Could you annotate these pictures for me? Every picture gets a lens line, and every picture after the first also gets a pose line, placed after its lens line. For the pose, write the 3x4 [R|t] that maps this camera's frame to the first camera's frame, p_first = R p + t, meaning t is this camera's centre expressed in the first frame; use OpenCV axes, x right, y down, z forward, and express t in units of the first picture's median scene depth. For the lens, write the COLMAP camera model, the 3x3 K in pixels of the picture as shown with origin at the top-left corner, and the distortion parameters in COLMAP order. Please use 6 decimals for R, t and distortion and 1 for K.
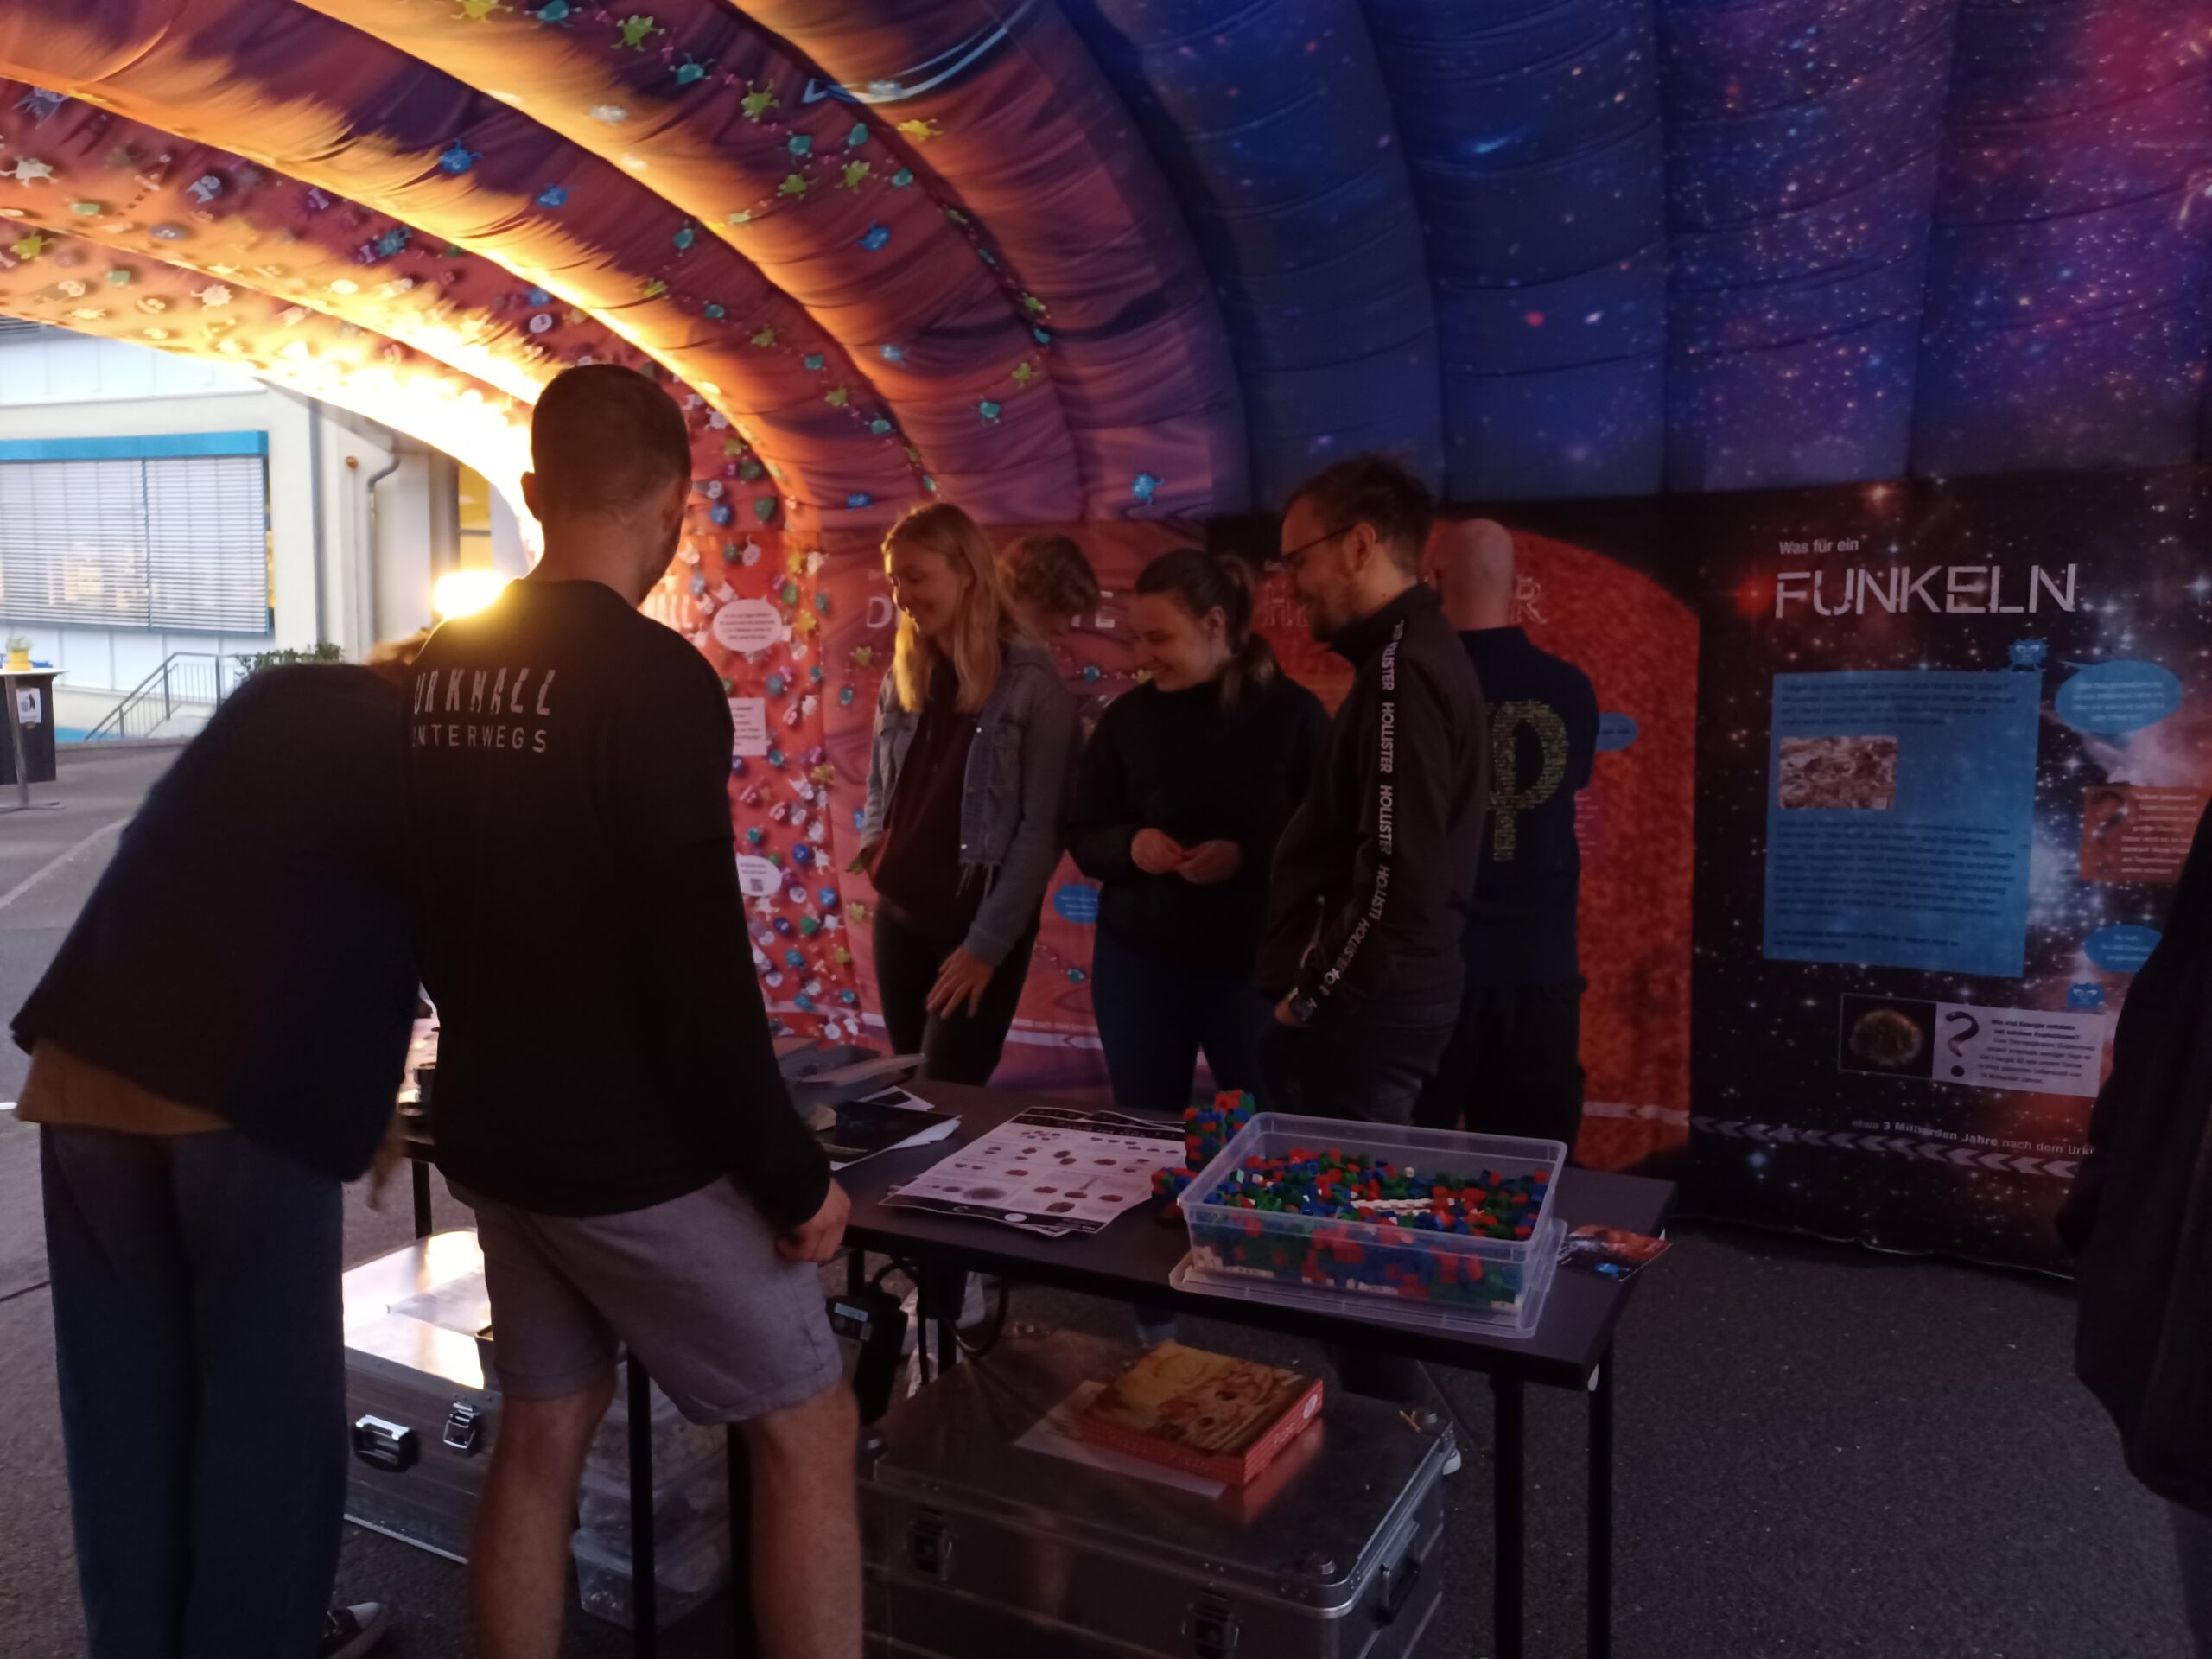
lens RADIAL K [[1614.1, 0, 1106.0], [0, 1614.1, 829.5], [0, 0, 1]] dist [0.024147, 0.010730]
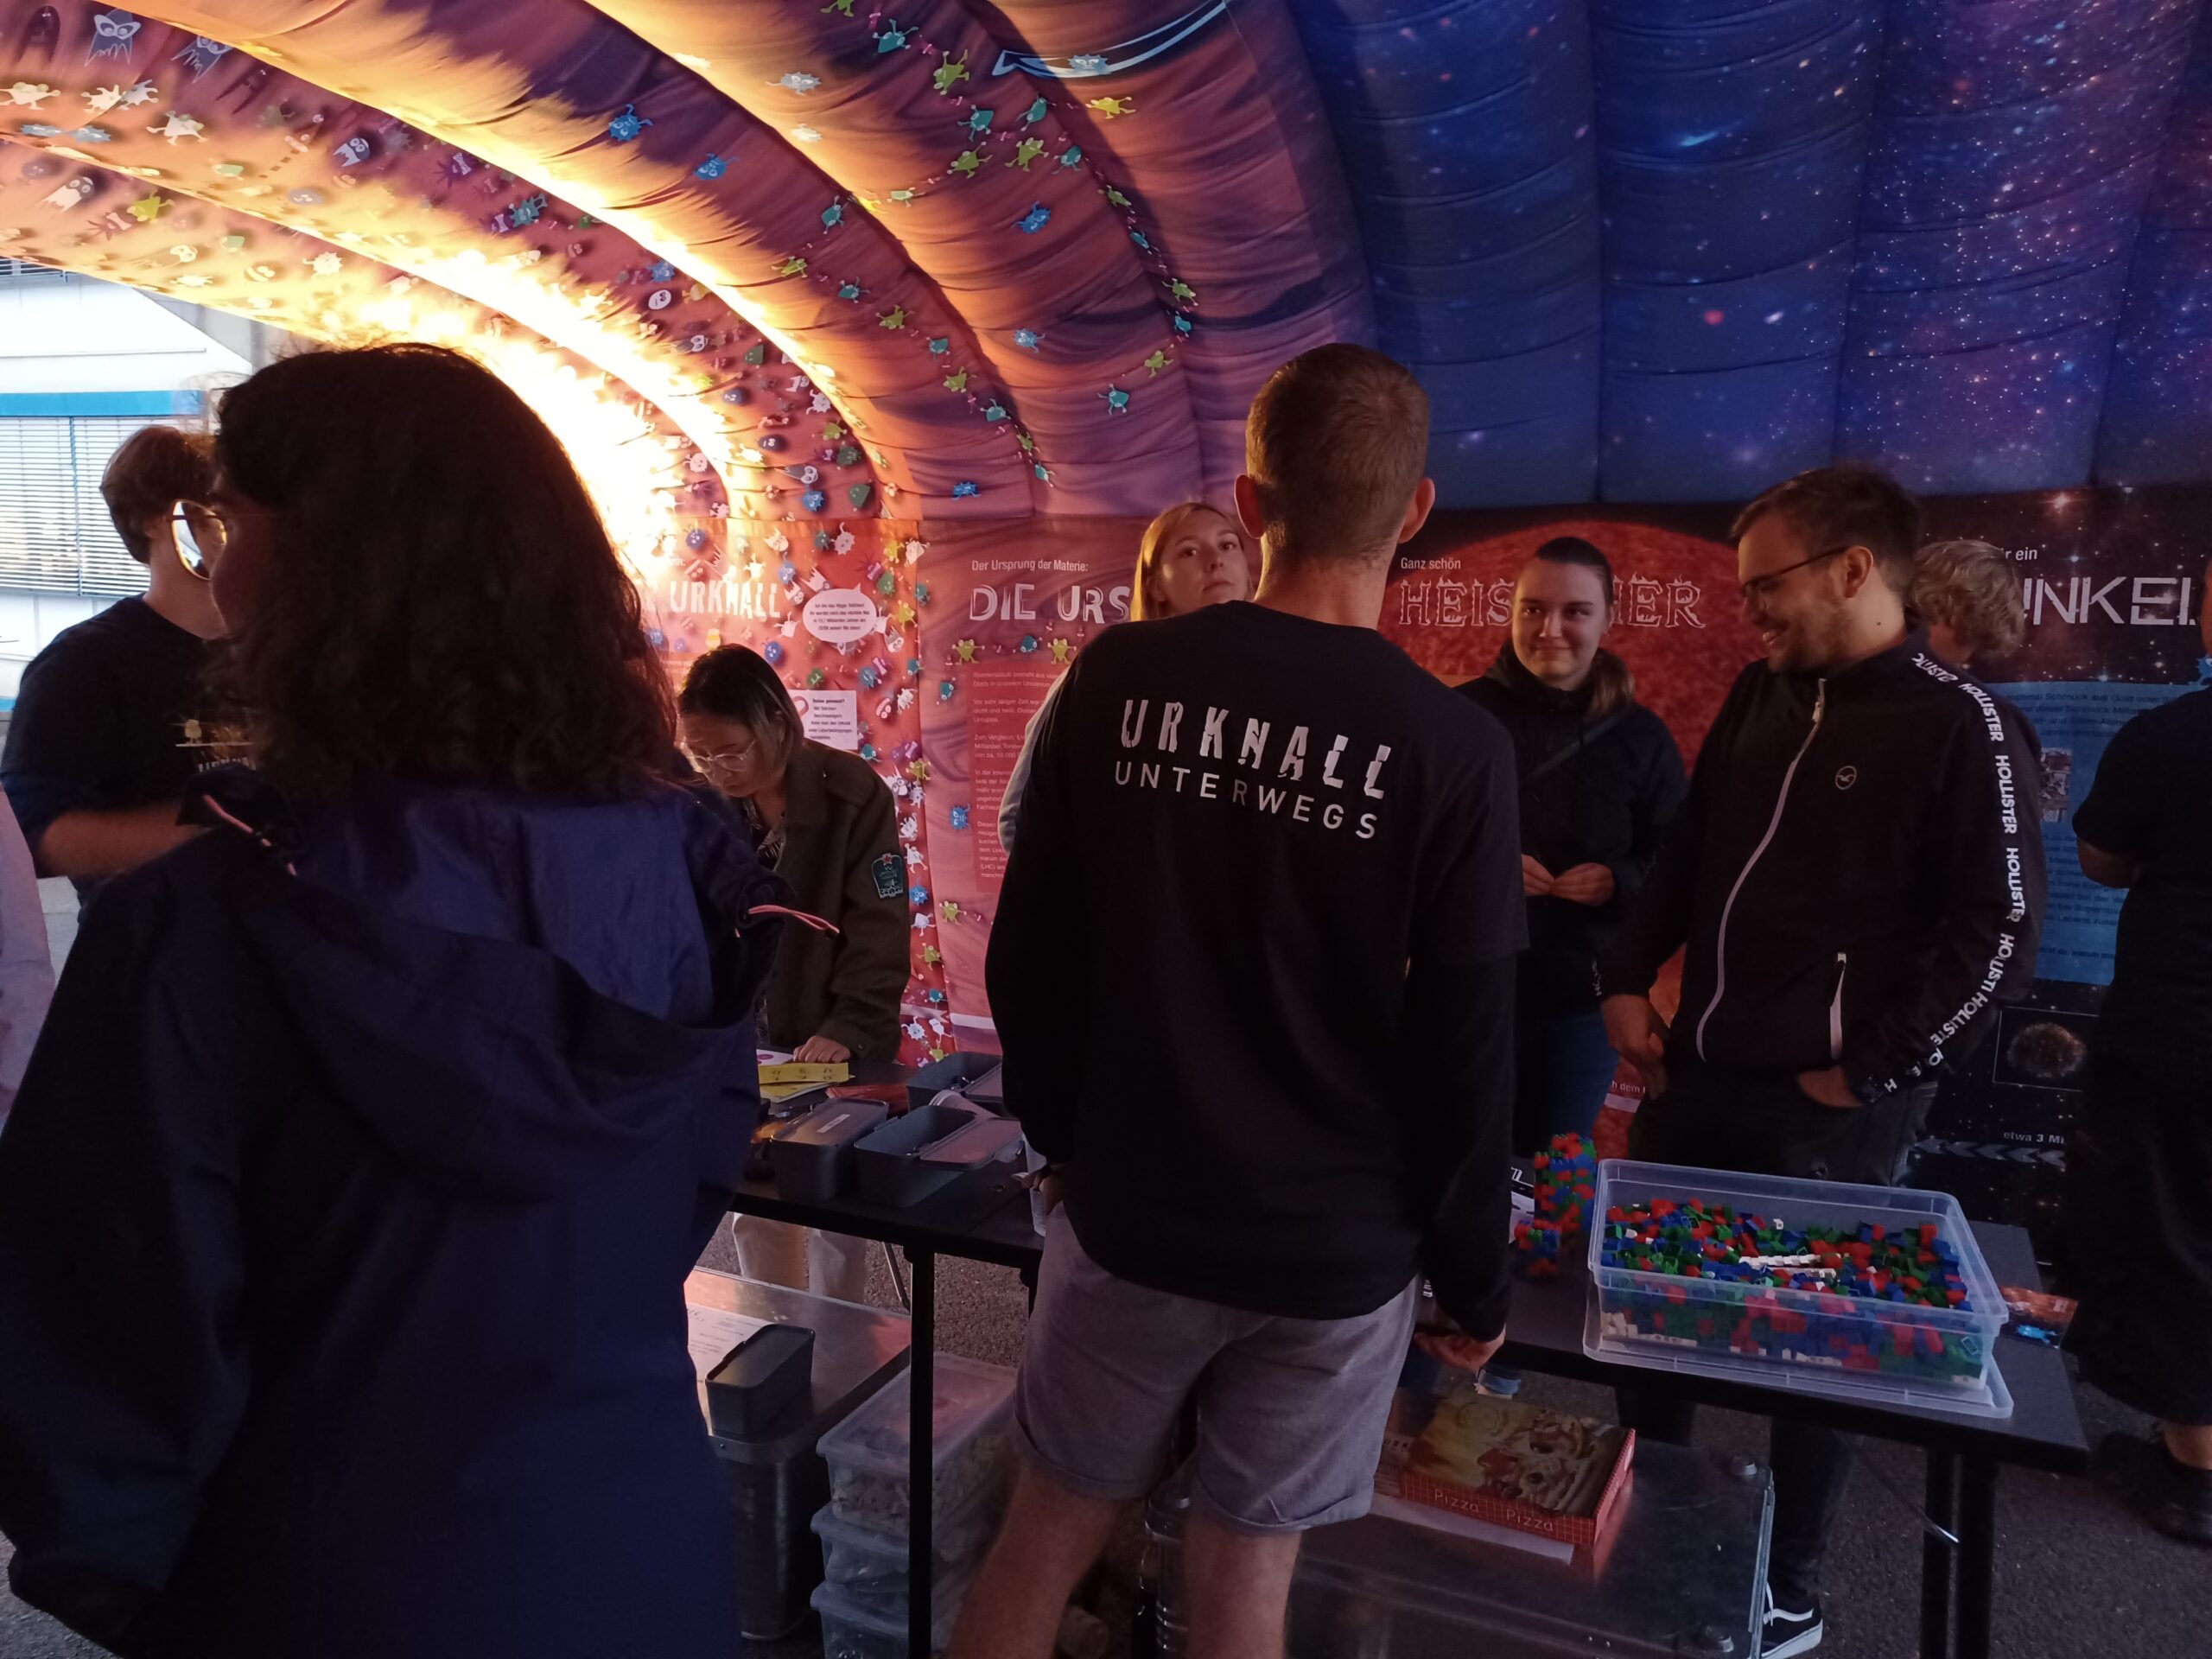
lens RADIAL K [[1597.7, 0, 1105.4], [0, 1597.7, 832.1], [0, 0, 1]] dist [0.031360, 0.004932]
pose [[0.998881, 0.006482, 0.046839, -0.147270], [-0.007255, 0.999840, 0.016357, -0.018181], [-0.046725, -0.016679, 0.998769, 0.042957]]
